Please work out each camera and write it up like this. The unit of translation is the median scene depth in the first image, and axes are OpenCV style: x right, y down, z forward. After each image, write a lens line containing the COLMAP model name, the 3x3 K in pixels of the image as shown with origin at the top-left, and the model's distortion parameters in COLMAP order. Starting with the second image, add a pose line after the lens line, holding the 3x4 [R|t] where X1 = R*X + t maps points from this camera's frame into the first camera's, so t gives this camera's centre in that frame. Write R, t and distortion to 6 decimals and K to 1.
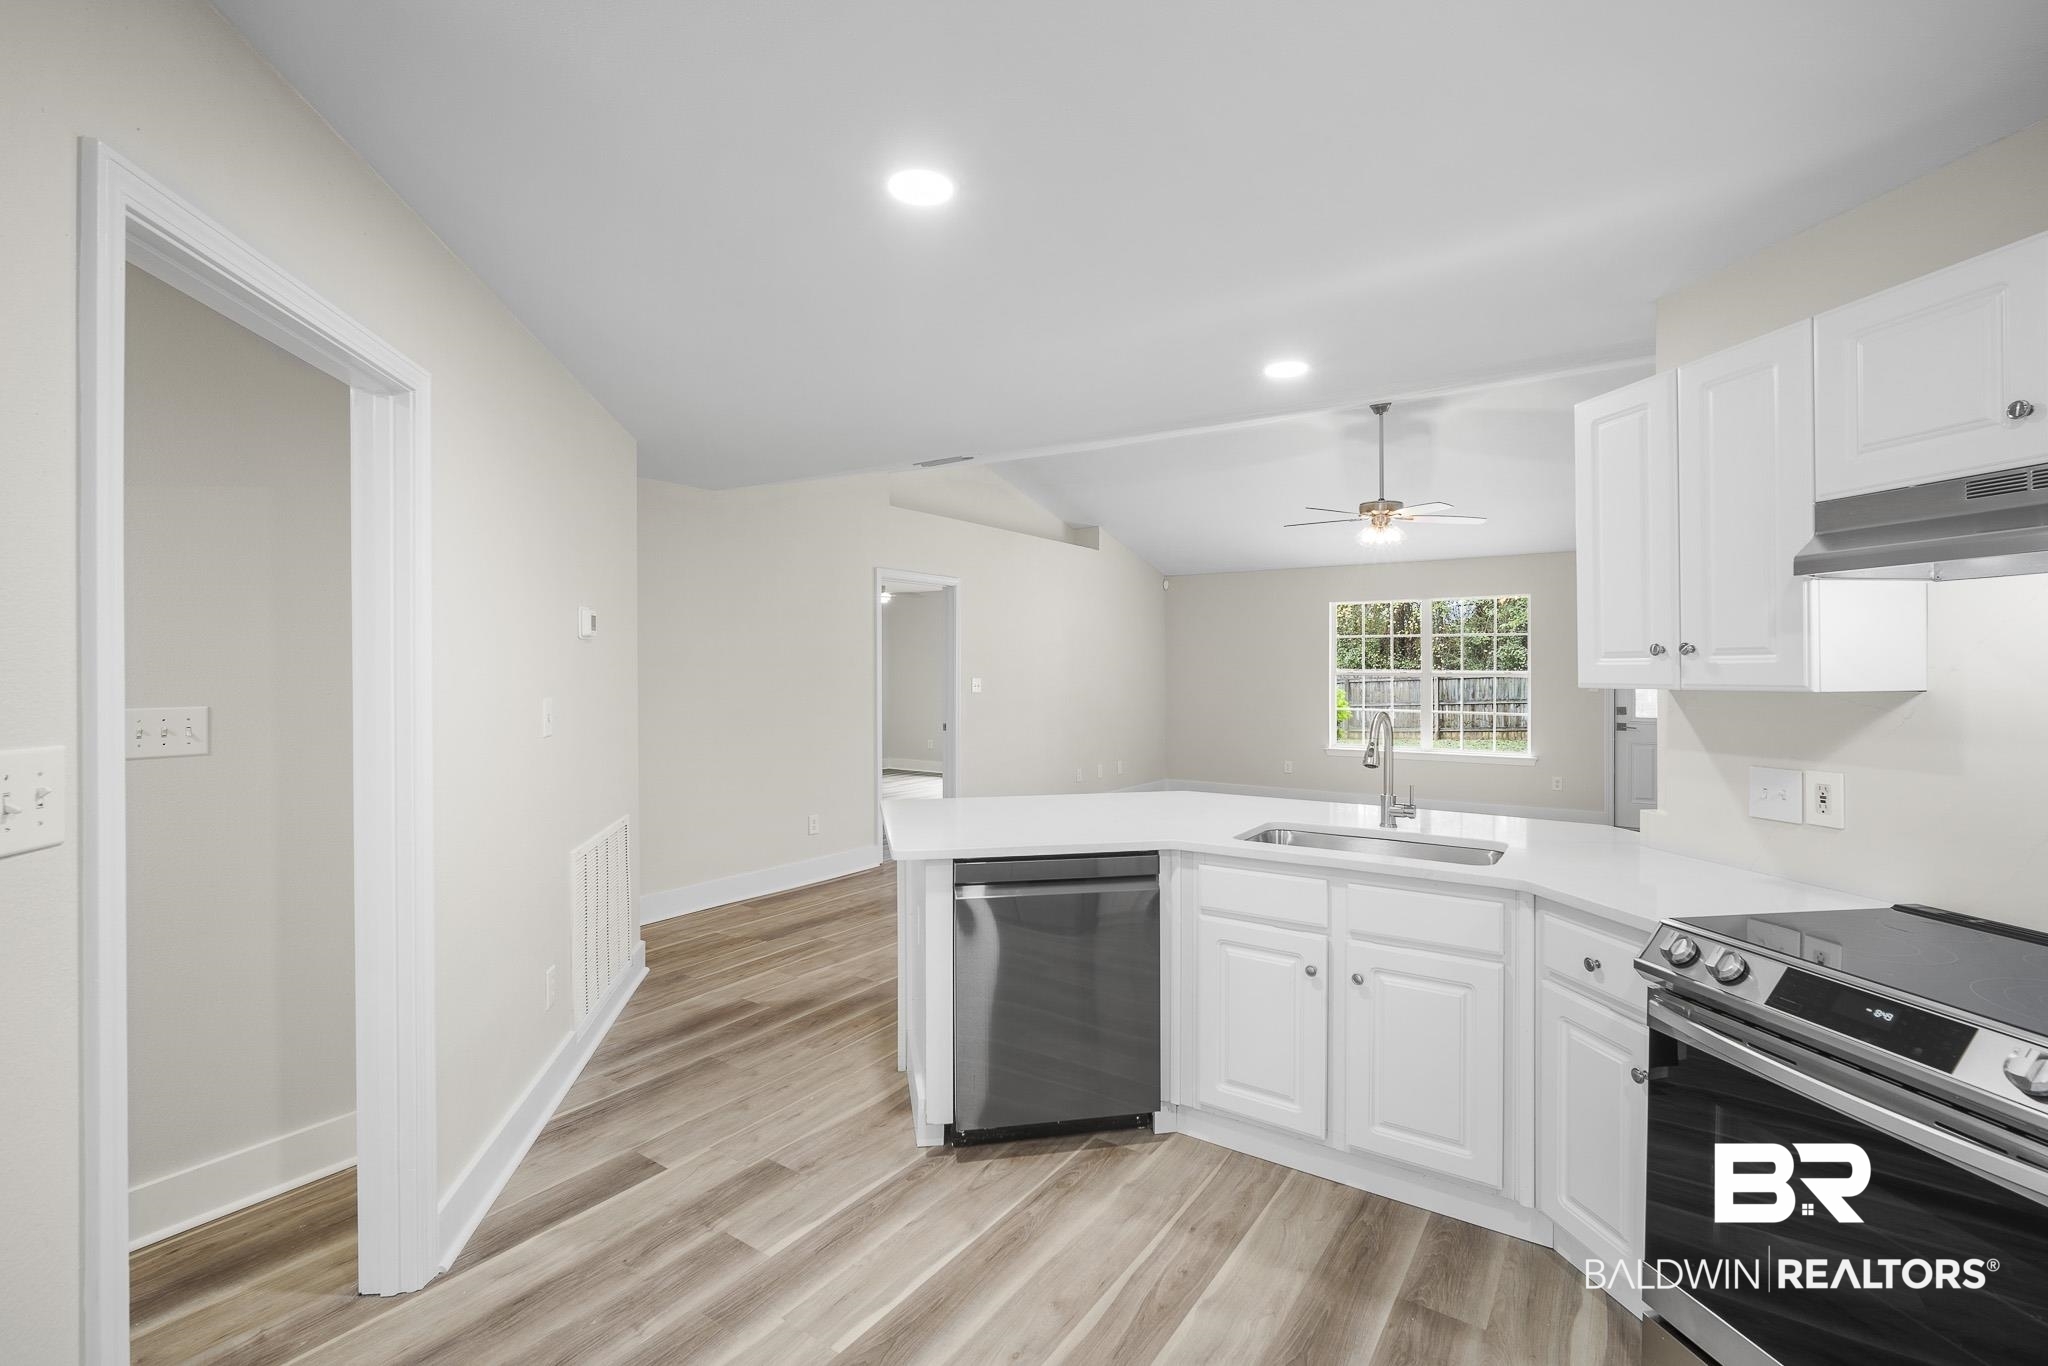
lens RADIAL K [[909.2, 0, 1007.8], [0, 909.2, 673.6], [0, 0, 1]] dist [-0.007556, 0.001983]
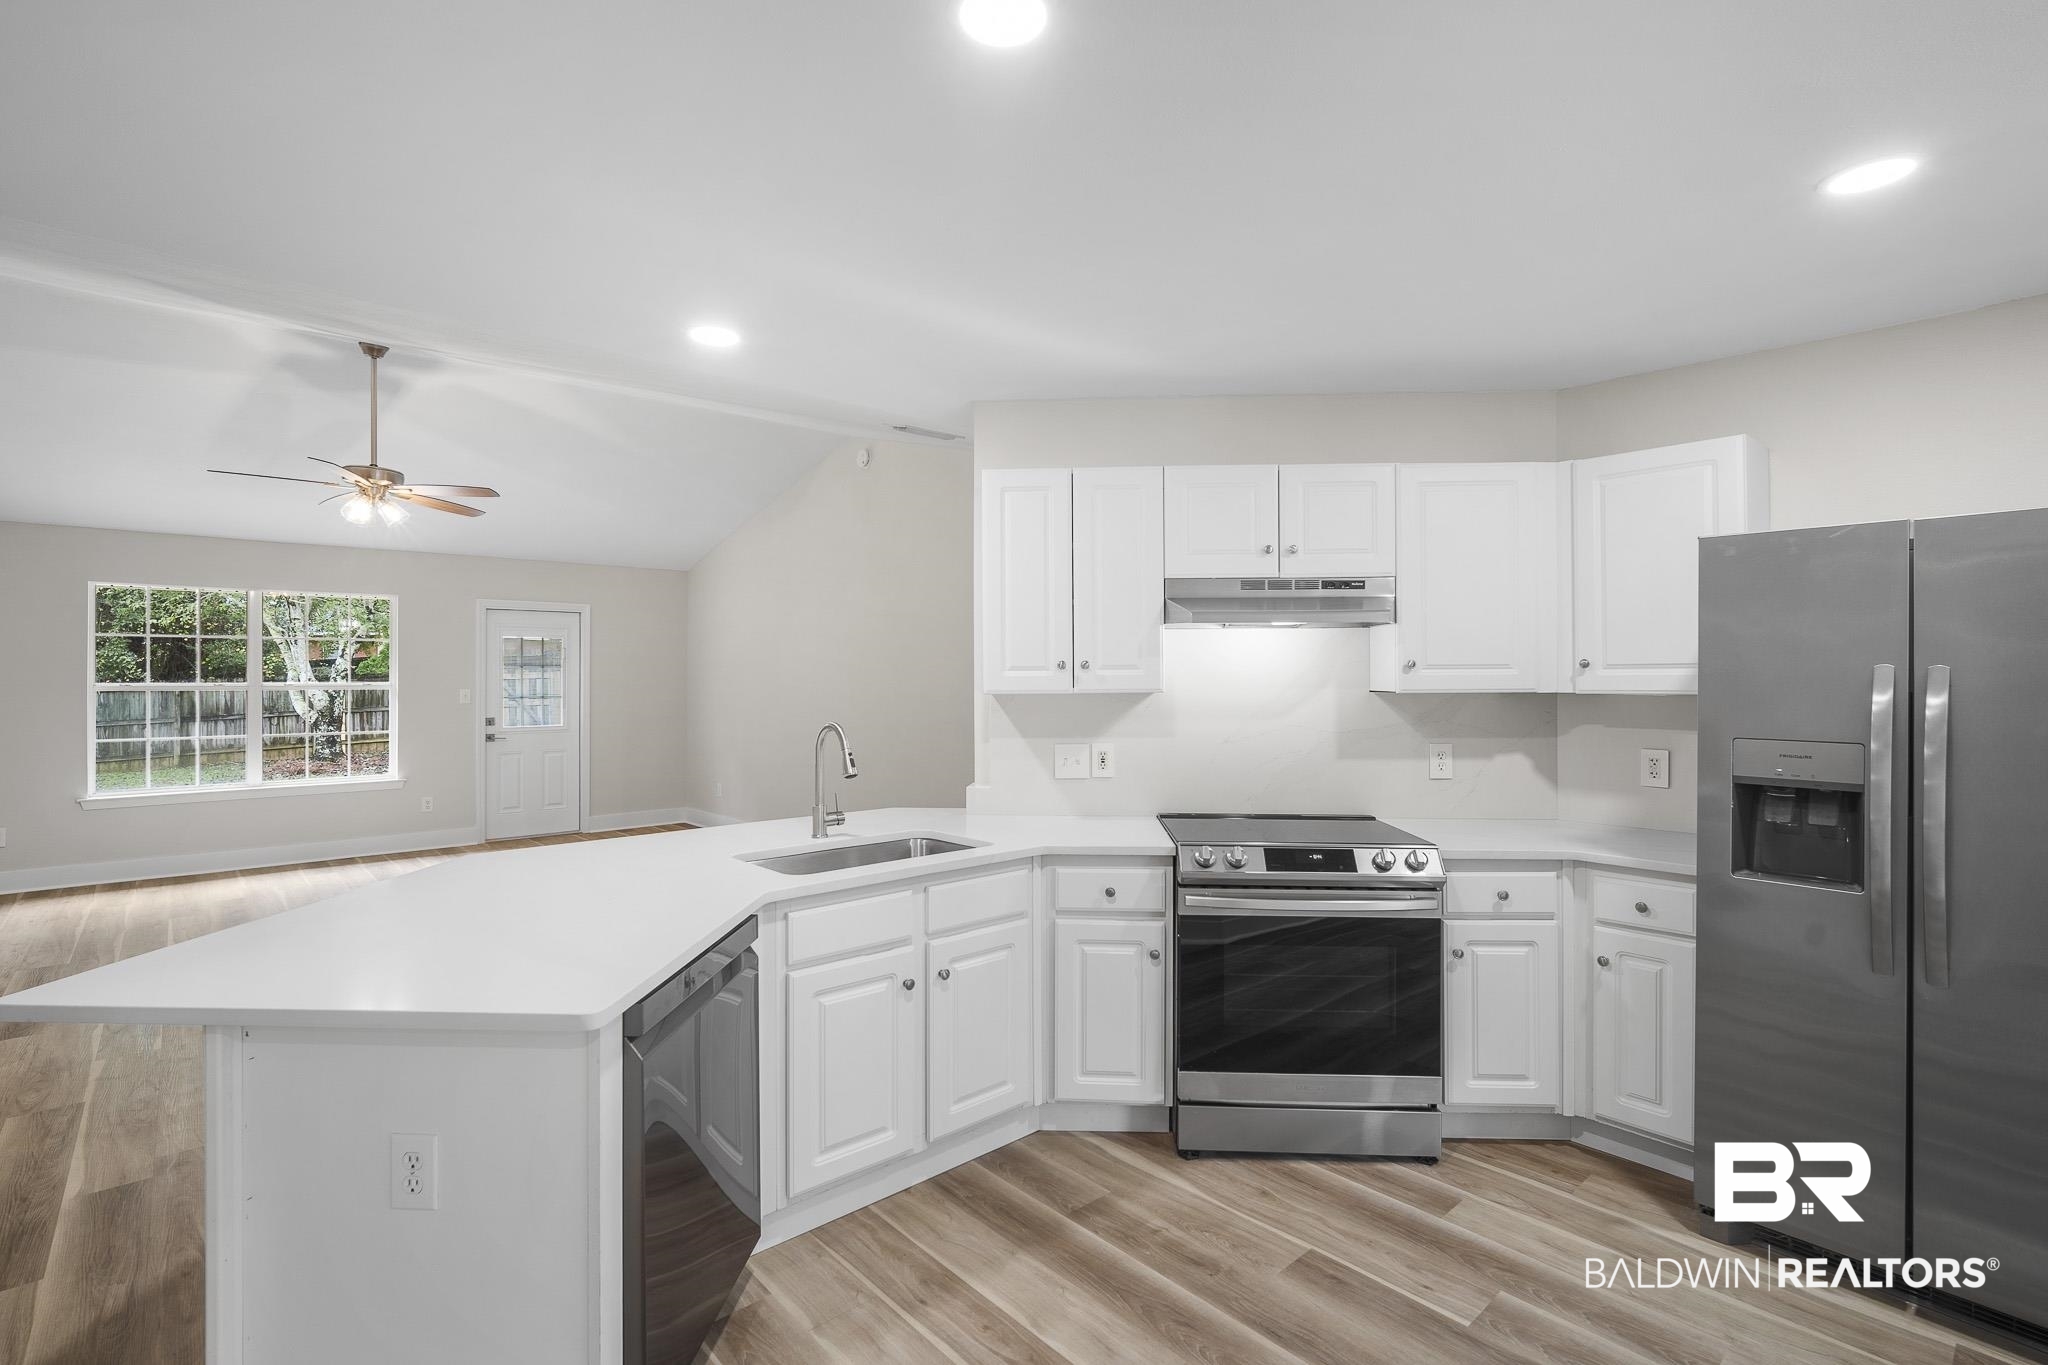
lens RADIAL K [[947.6, 0, 1051.5], [0, 947.6, 669.0], [0, 0, 1]] dist [-0.007614, 0.000176]
pose [[0.224866, 0.006919, 0.974365, -0.601895], [0.008691, 0.999921, -0.009106, -0.005655], [-0.974351, 0.010516, 0.224788, 0.576266]]
